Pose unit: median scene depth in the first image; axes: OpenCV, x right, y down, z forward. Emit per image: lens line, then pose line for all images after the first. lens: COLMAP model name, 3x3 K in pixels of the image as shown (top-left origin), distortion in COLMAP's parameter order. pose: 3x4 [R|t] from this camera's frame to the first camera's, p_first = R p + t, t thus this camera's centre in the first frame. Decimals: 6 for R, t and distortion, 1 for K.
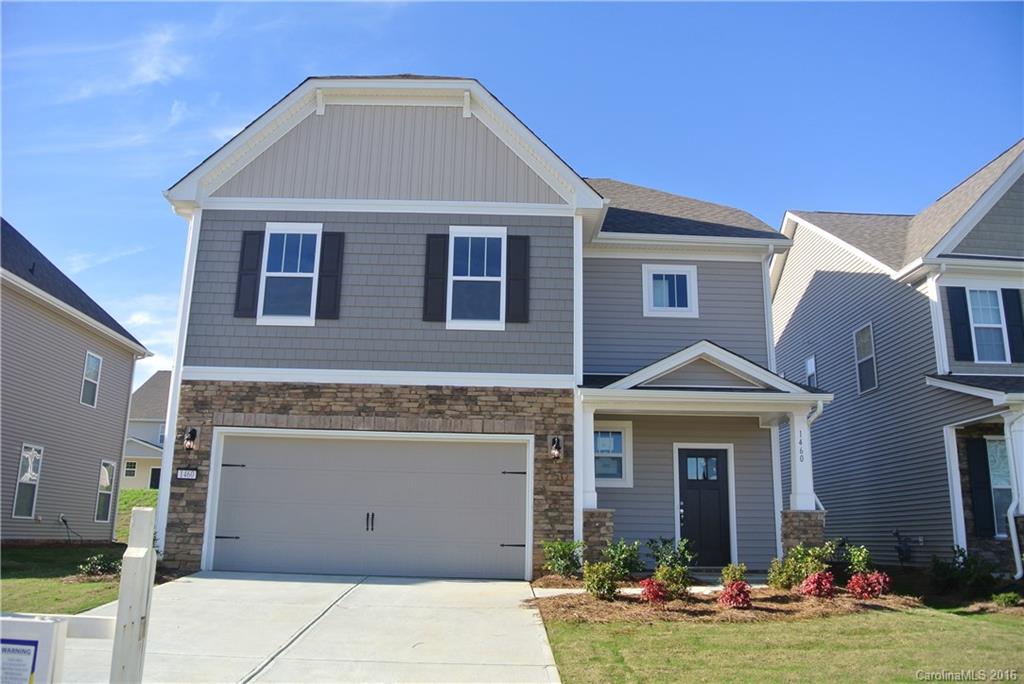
lens RADIAL K [[836.9, 0, 512.0], [0, 836.9, 342.0], [0, 0, 1]] dist [-0.056660, 0.003158]
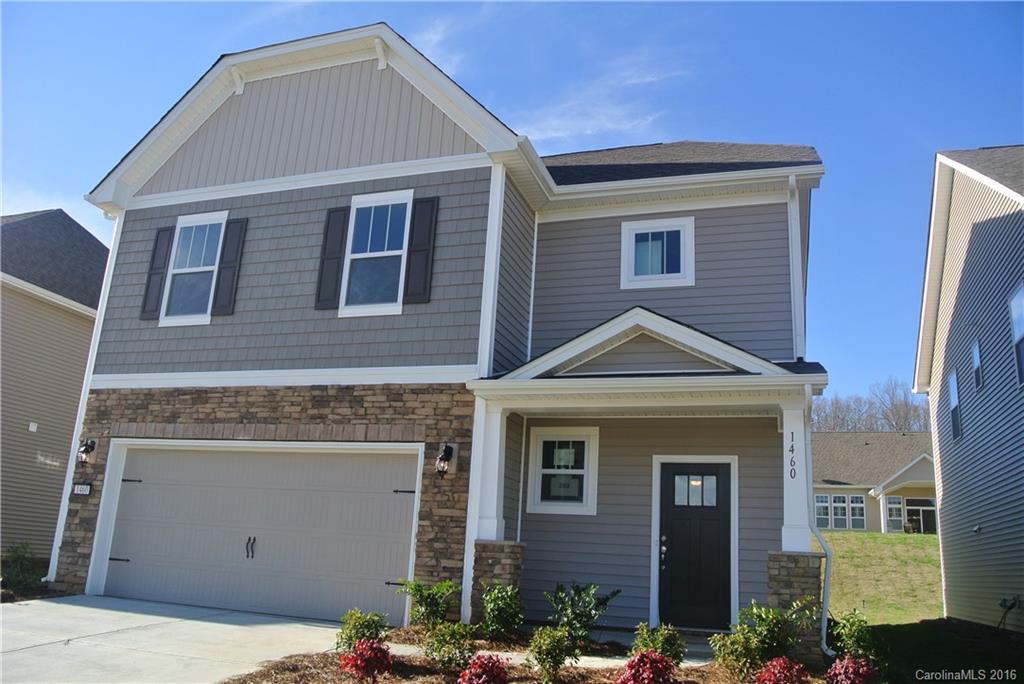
lens RADIAL K [[836.9, 0, 512.0], [0, 836.9, 342.0], [0, 0, 1]] dist [-0.056660, 0.003158]
pose [[0.932411, -0.057819, -0.356744, 0.380923], [0.041607, 0.997730, -0.052959, 0.060761], [0.358996, 0.034536, 0.932700, 0.292673]]
